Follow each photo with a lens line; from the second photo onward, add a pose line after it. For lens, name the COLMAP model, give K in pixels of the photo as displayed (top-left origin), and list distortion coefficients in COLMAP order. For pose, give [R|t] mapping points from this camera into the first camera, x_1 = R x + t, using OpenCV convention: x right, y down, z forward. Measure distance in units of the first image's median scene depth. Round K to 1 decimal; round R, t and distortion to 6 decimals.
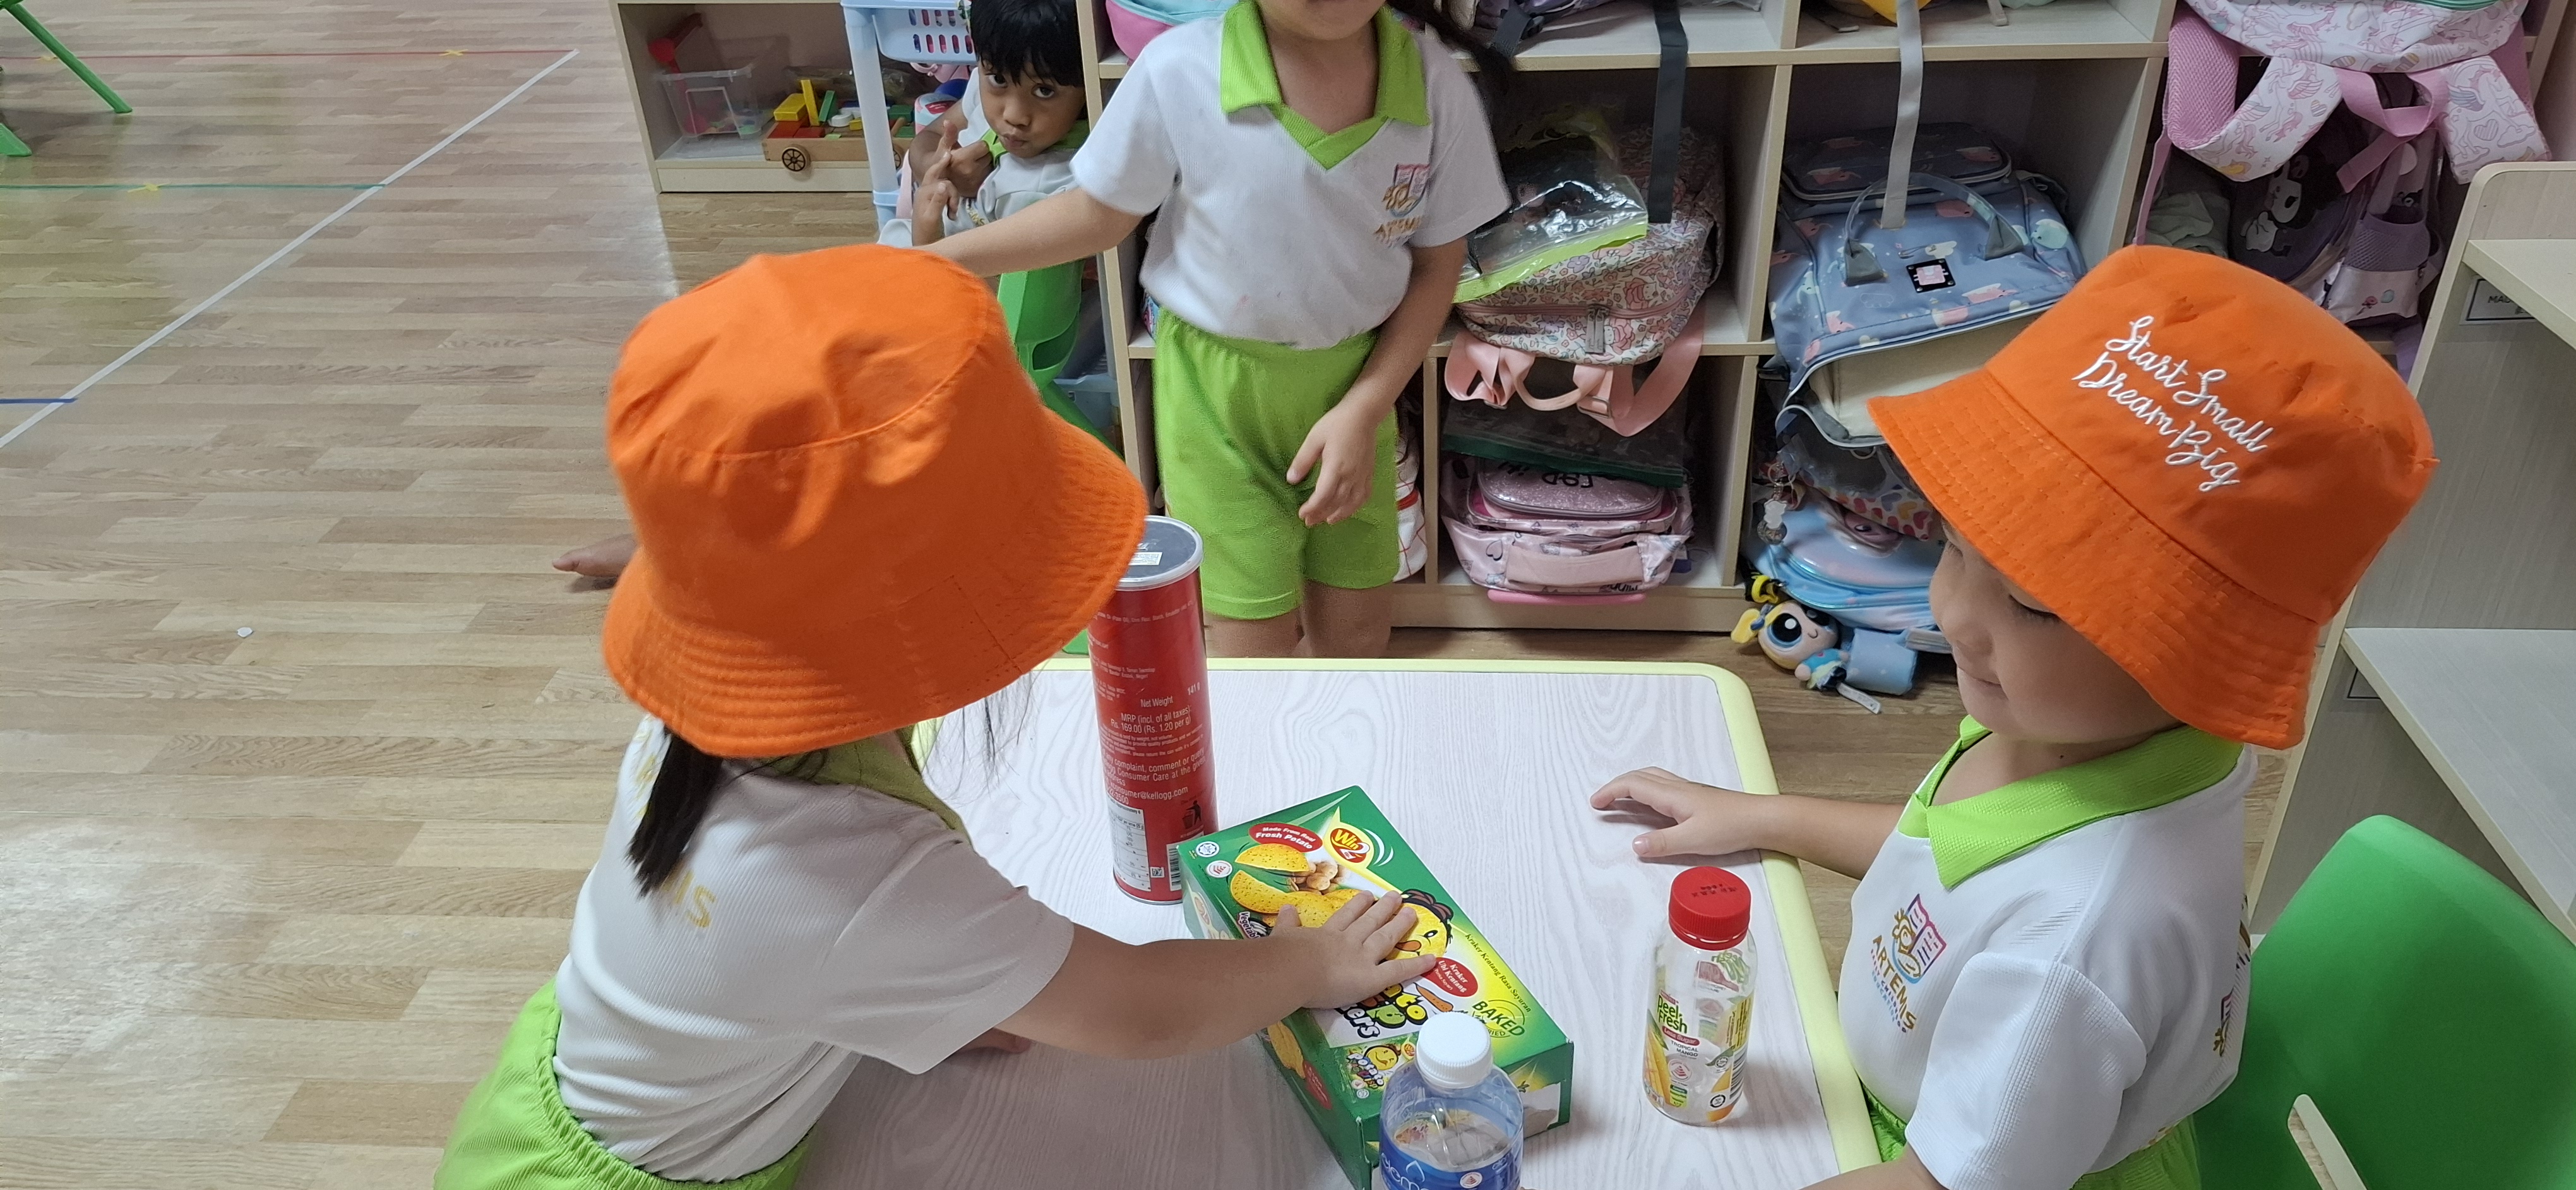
lens RADIAL K [[1807.3, 0, 1288.6], [0, 1807.3, 566.5], [0, 0, 1]] dist [0.087517, -0.135738]
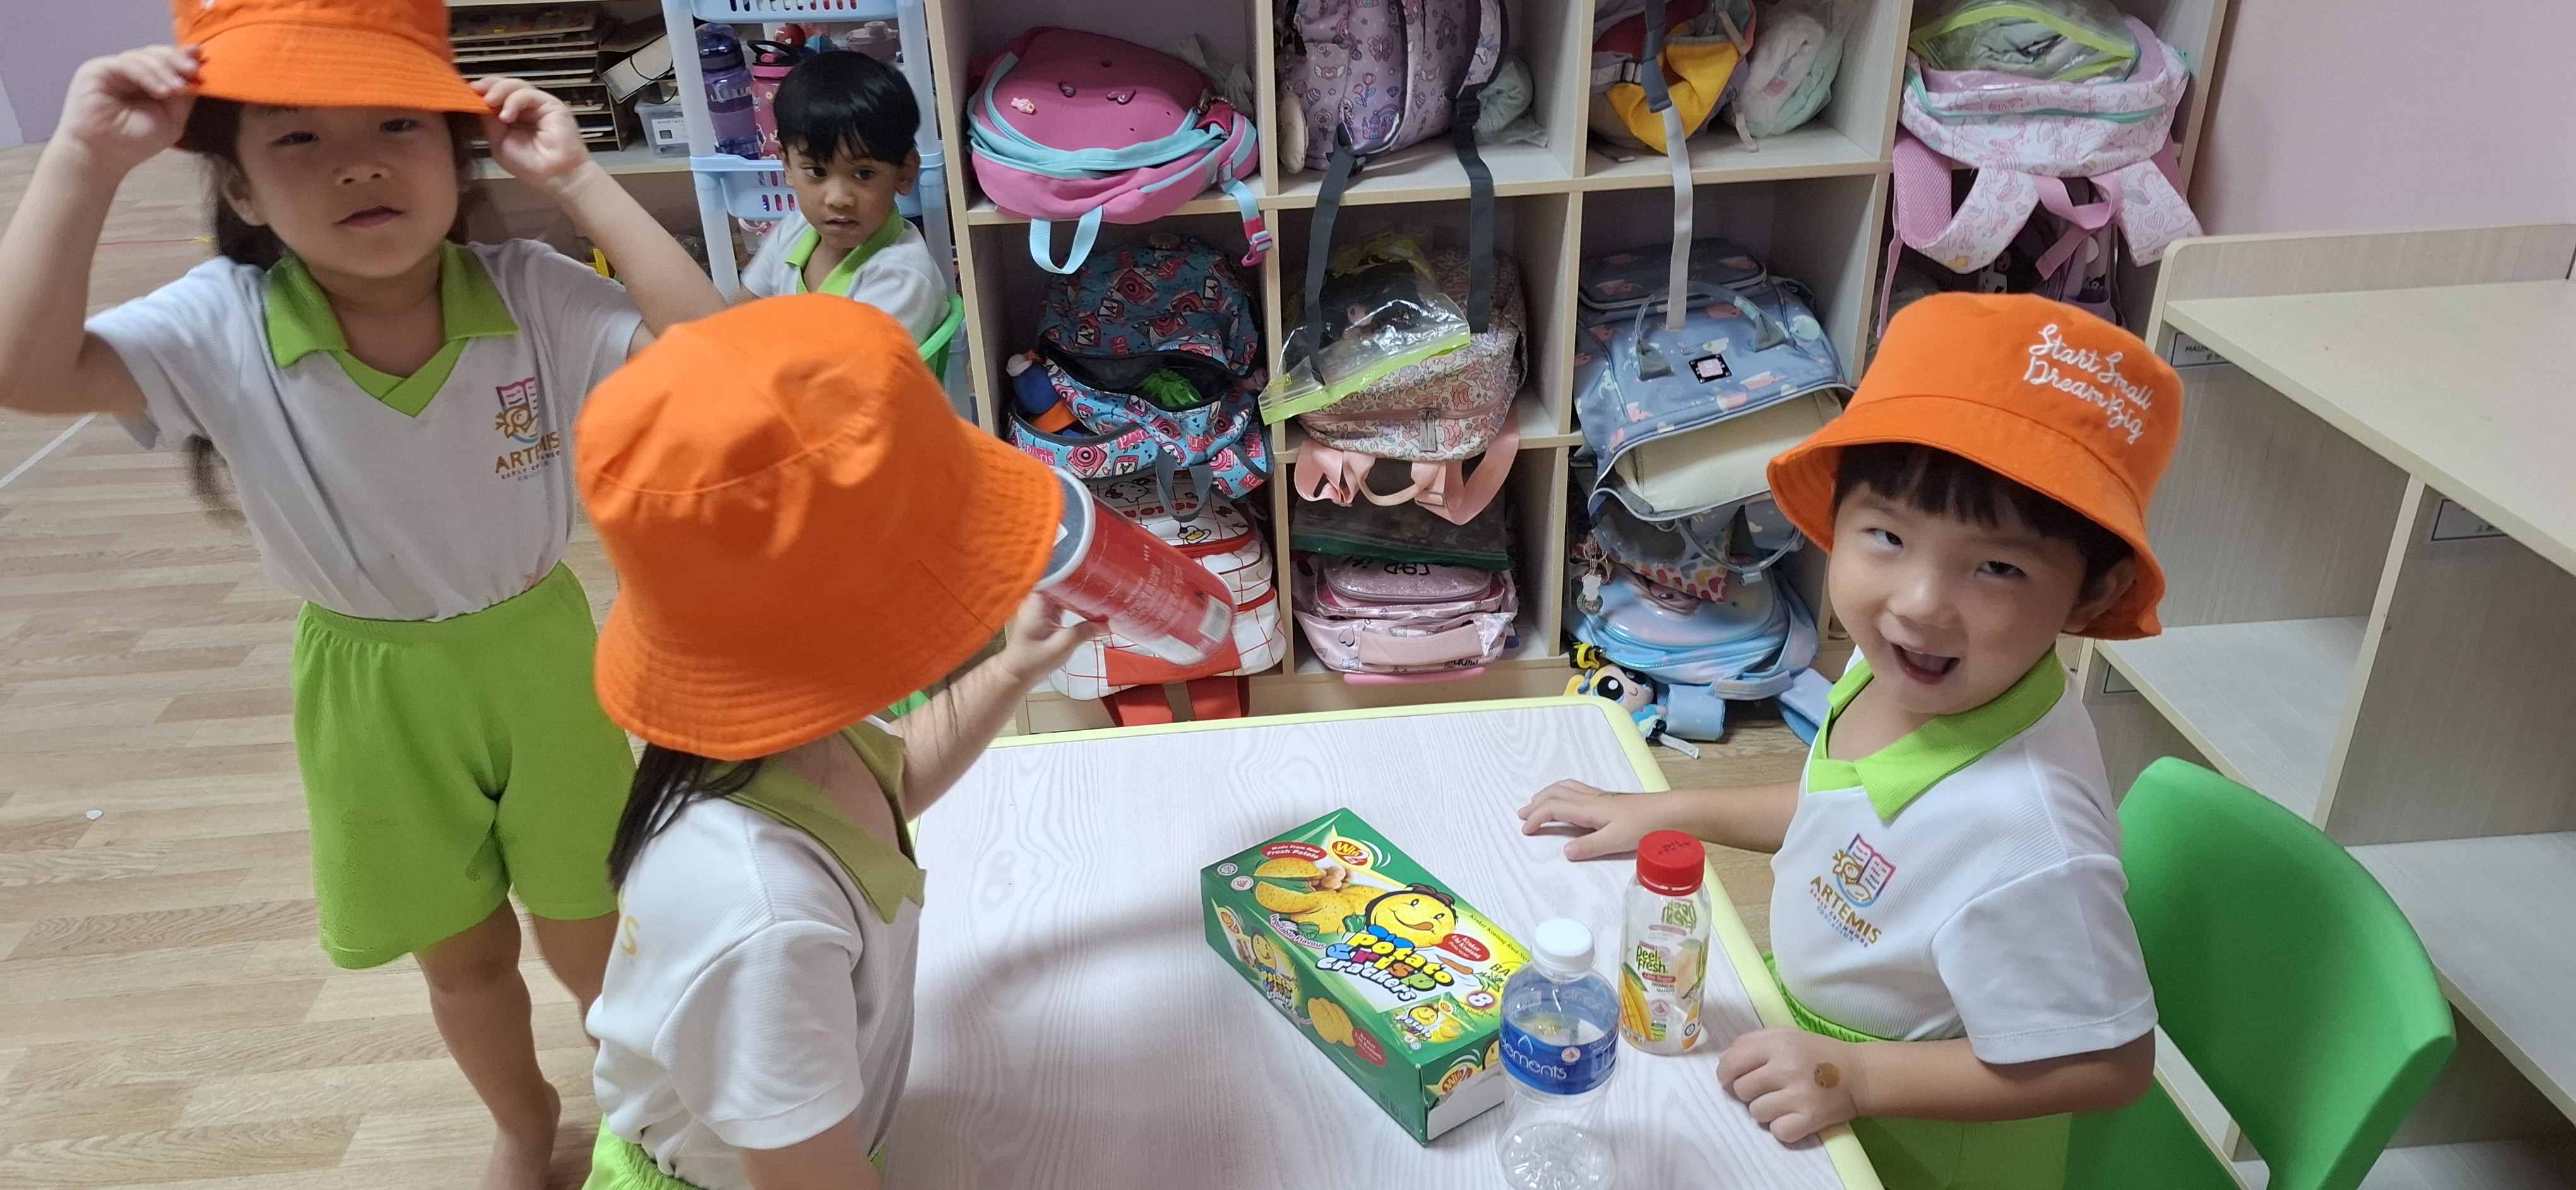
lens RADIAL K [[1810.1, 0, 1269.1], [0, 1810.1, 585.1], [0, 0, 1]] dist [0.092652, -0.131838]
pose [[0.988290, -0.064946, 0.138076, -0.086301], [0.074860, 0.994882, -0.067859, 0.031997], [-0.132962, 0.077401, 0.988094, -0.080827]]
